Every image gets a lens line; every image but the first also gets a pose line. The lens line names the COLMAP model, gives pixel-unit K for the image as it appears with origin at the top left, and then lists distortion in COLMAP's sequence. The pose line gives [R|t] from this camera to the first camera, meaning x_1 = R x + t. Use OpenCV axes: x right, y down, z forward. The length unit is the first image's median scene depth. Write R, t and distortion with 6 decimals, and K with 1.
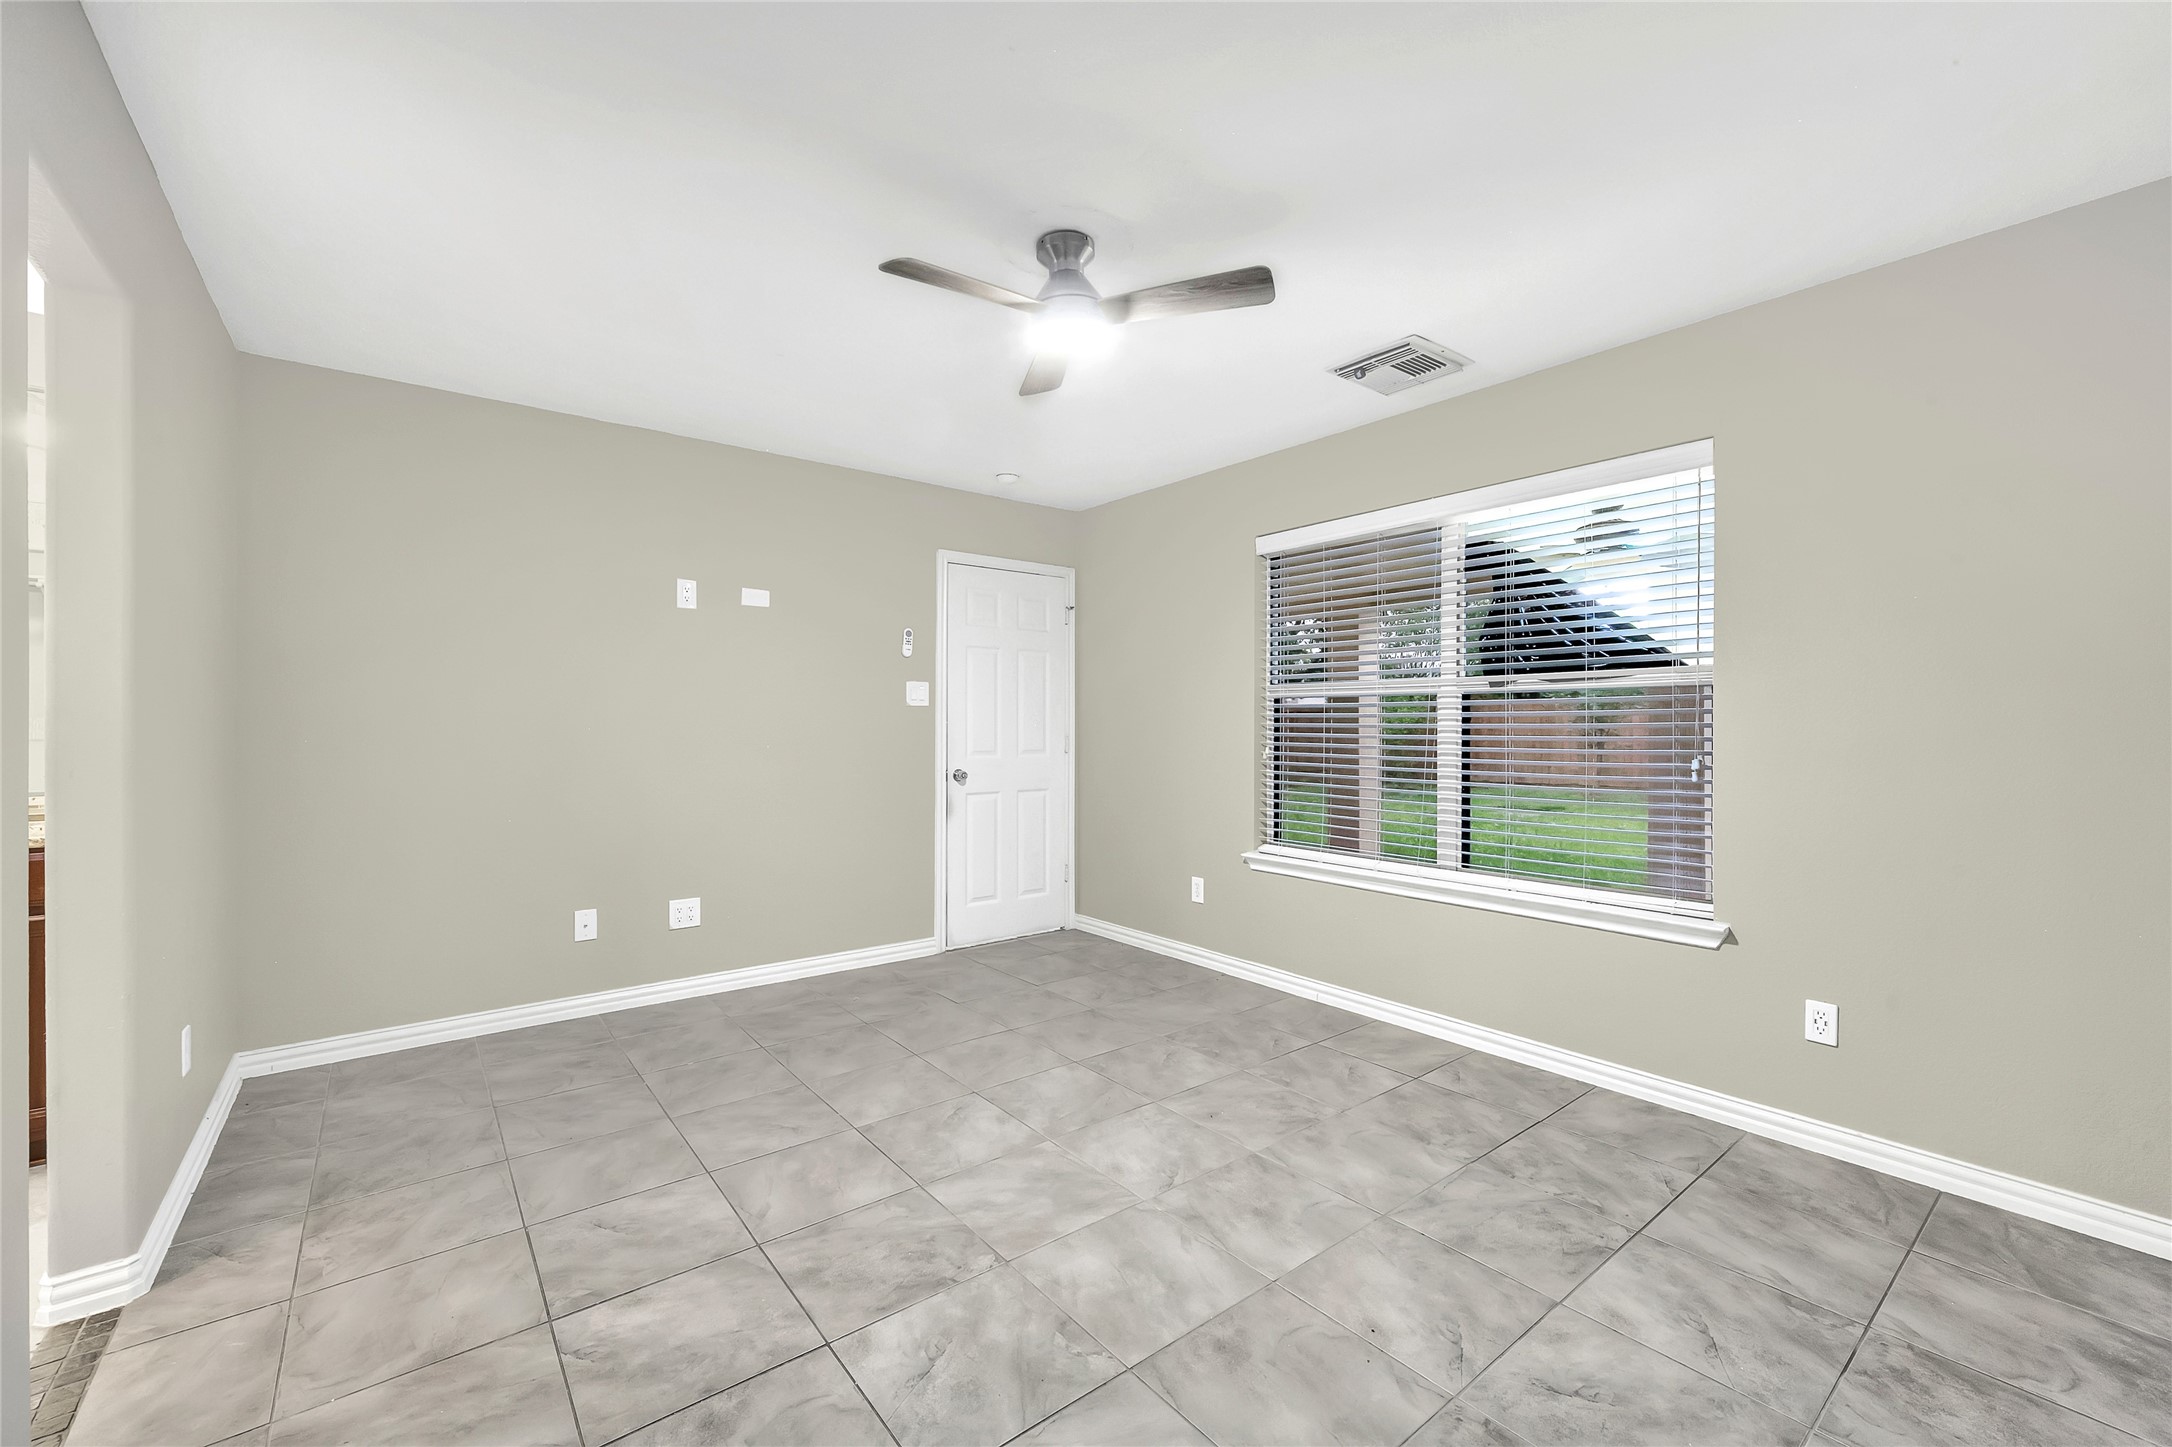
lens RADIAL K [[879.5, 0, 1084.8], [0, 879.5, 724.7], [0, 0, 1]] dist [-0.002693, -0.000893]
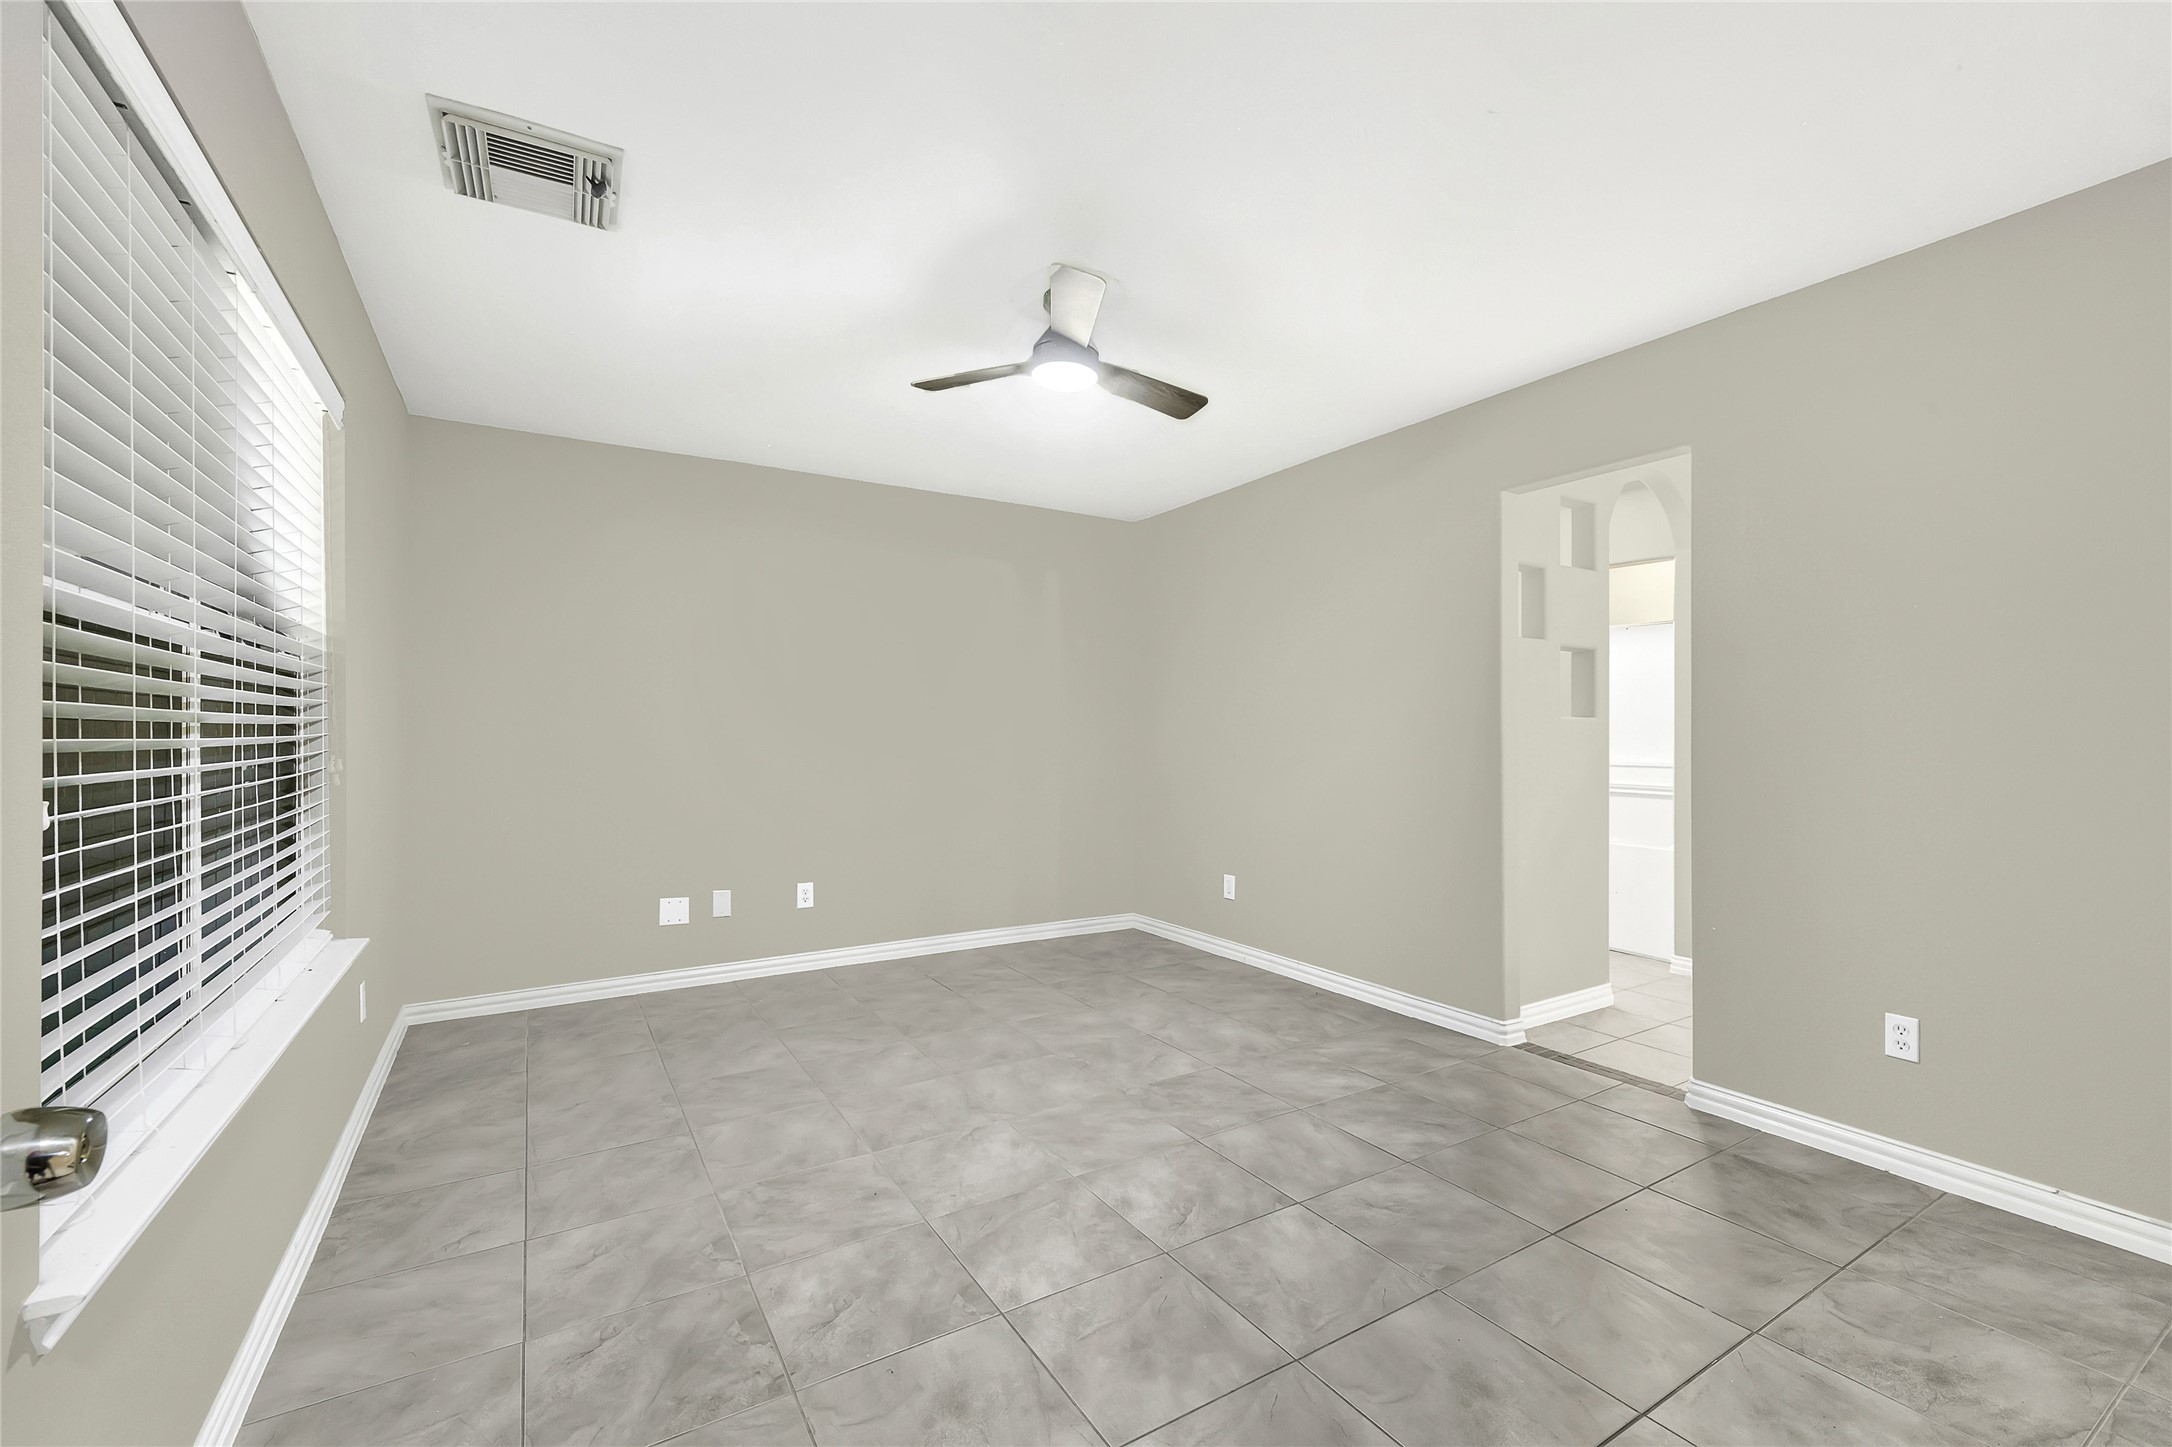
lens RADIAL K [[879.5, 0, 1083.6], [0, 879.5, 728.2], [0, 0, 1]] dist [-0.002693, -0.000893]
pose [[-0.992770, -0.001837, 0.120018, -0.169935], [-0.002114, 0.999995, -0.002180, 0.004017], [-0.120014, -0.002418, -0.992769, 2.018169]]
